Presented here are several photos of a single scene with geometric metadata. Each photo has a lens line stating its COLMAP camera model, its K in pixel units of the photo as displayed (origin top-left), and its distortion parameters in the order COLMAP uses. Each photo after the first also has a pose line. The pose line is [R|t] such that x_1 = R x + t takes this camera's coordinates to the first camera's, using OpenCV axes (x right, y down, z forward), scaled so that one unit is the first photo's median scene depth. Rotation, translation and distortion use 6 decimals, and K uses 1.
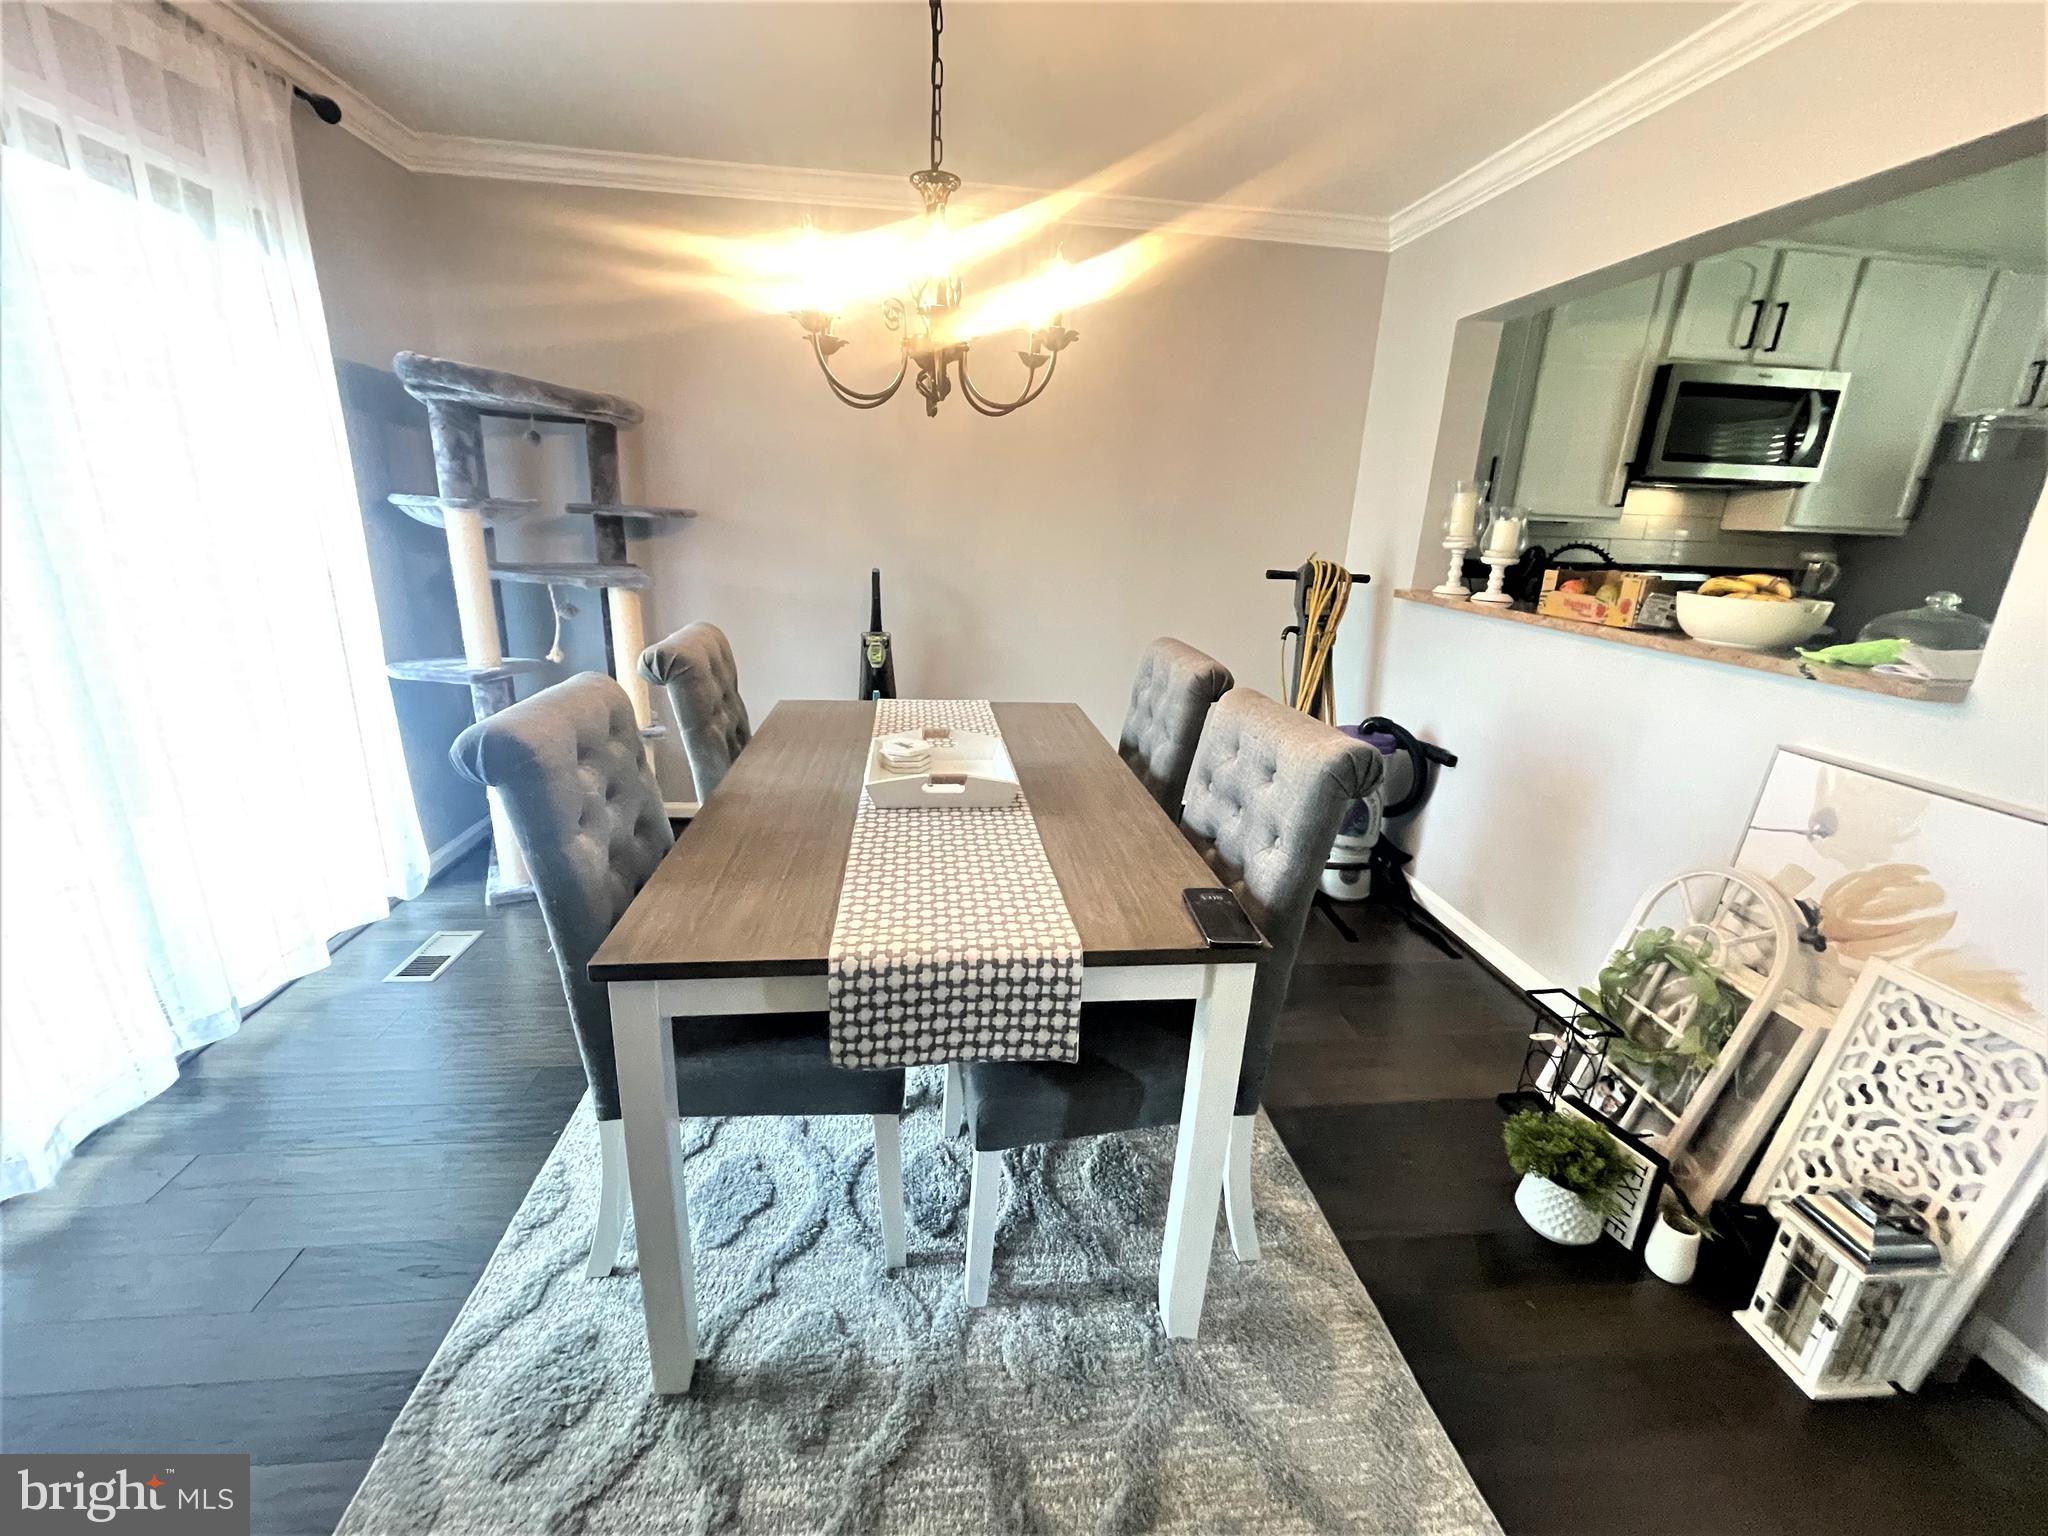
lens RADIAL K [[832.2, 0, 1029.2], [0, 832.2, 767.0], [0, 0, 1]] dist [0.001909, 0.000594]
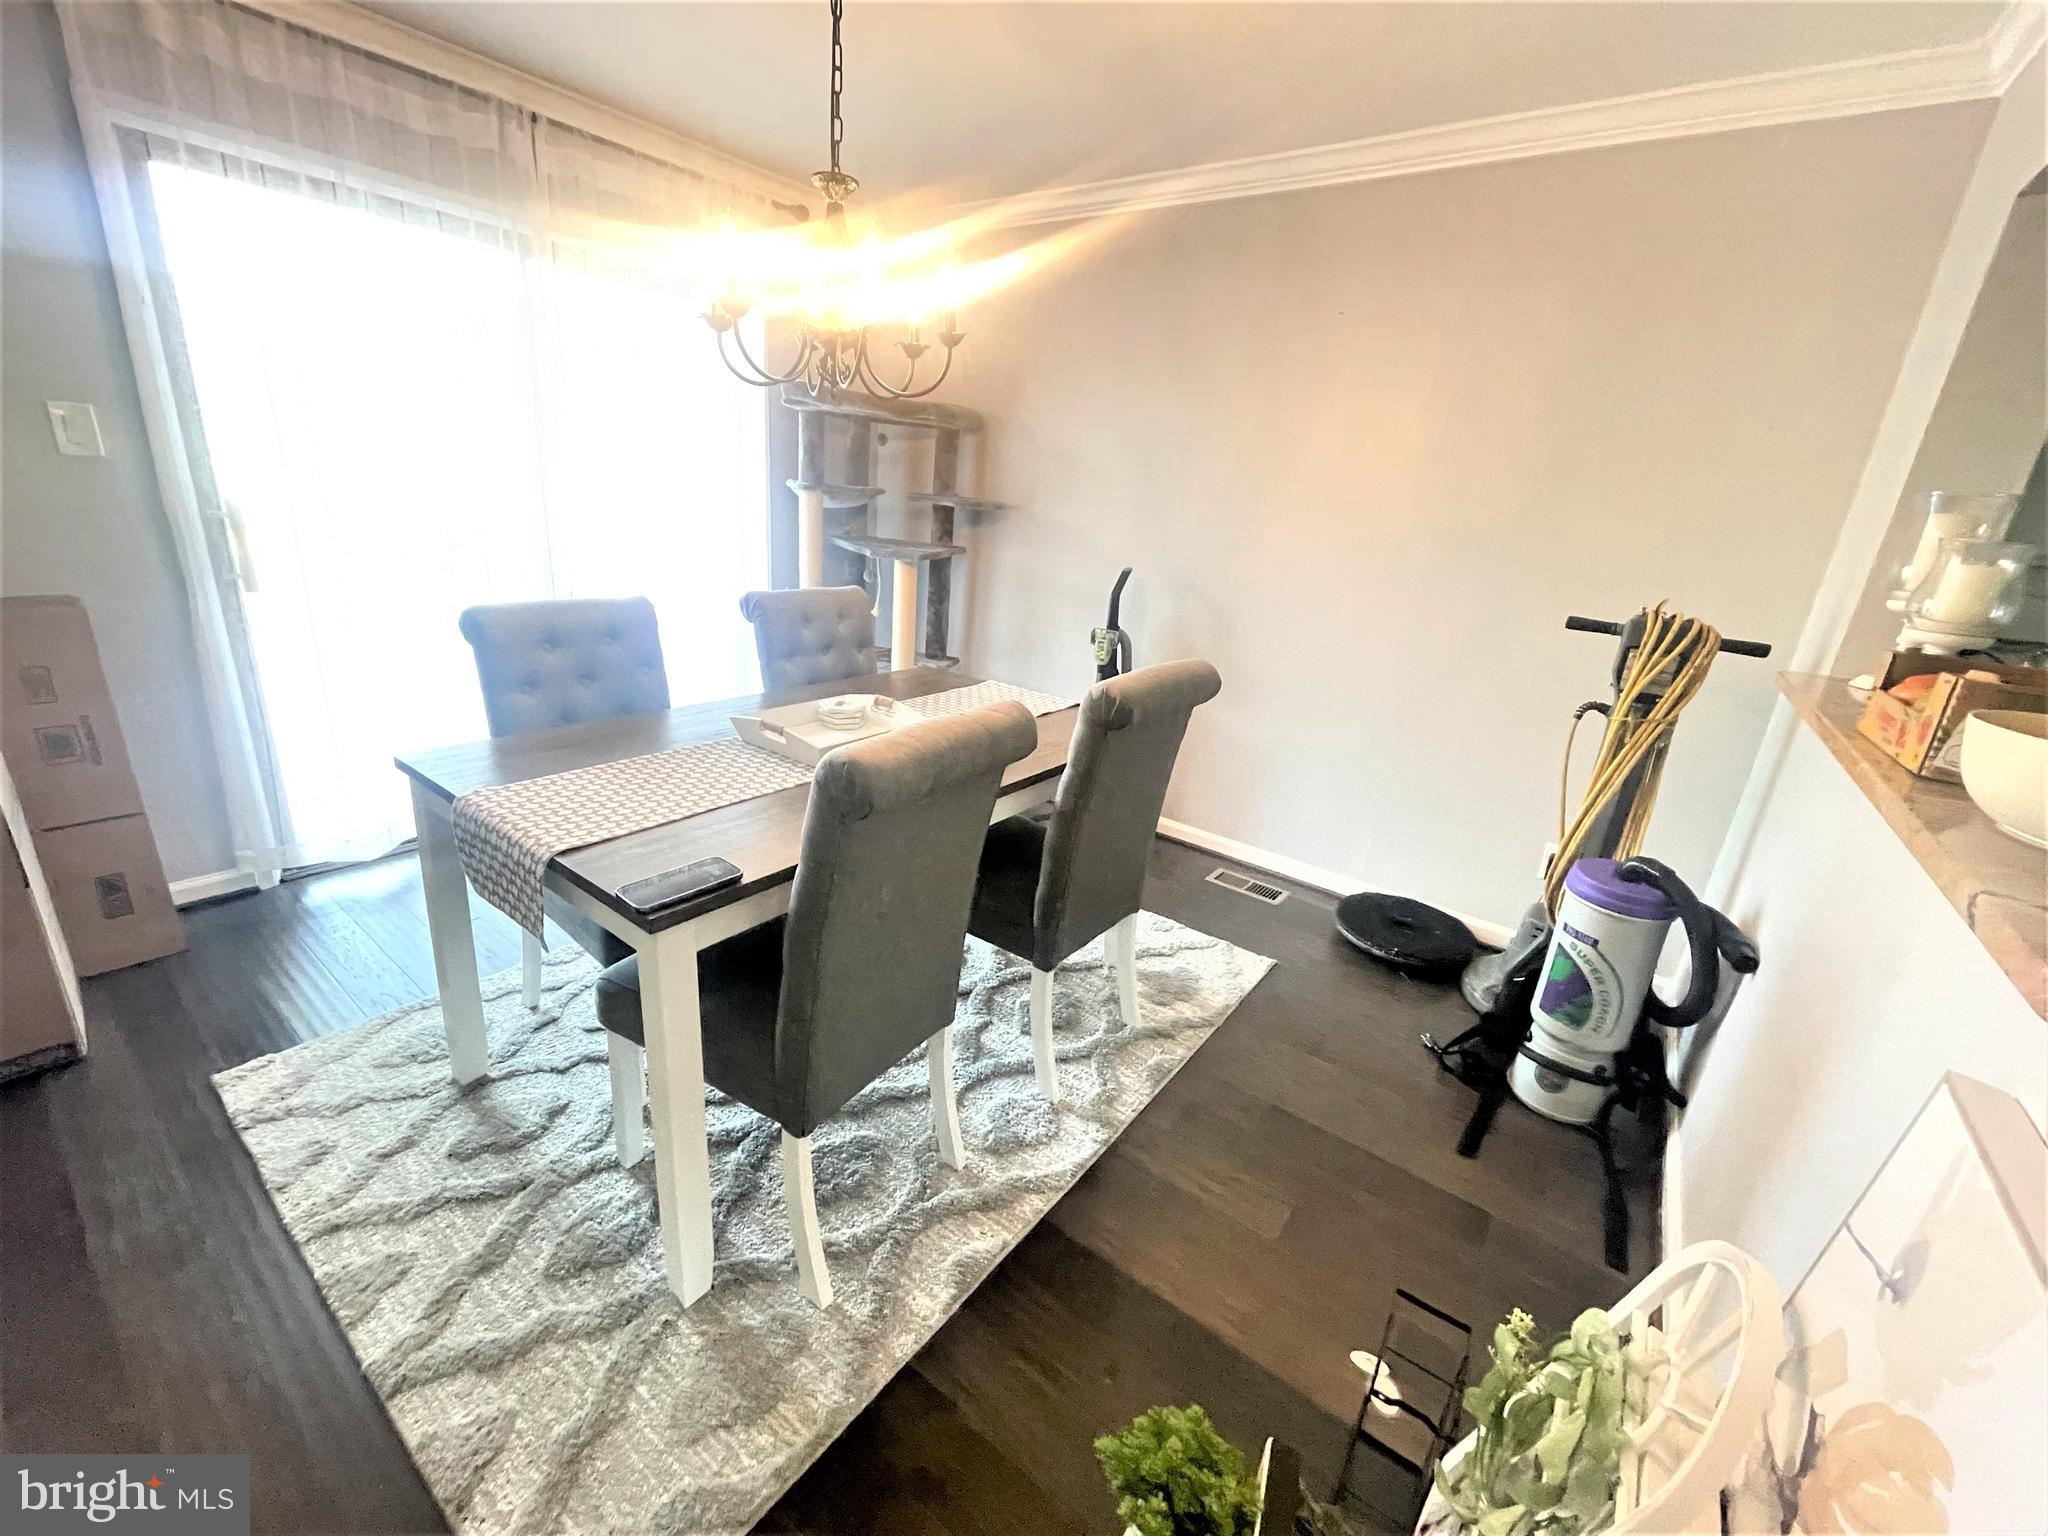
lens RADIAL K [[832.2, 0, 1024.9], [0, 832.2, 764.0], [0, 0, 1]] dist [0.001909, 0.000594]
pose [[0.722475, 0.236879, -0.649552, 0.457282], [-0.252529, 0.964979, 0.071029, -0.053395], [0.643629, 0.112714, 0.756992, 0.200670]]
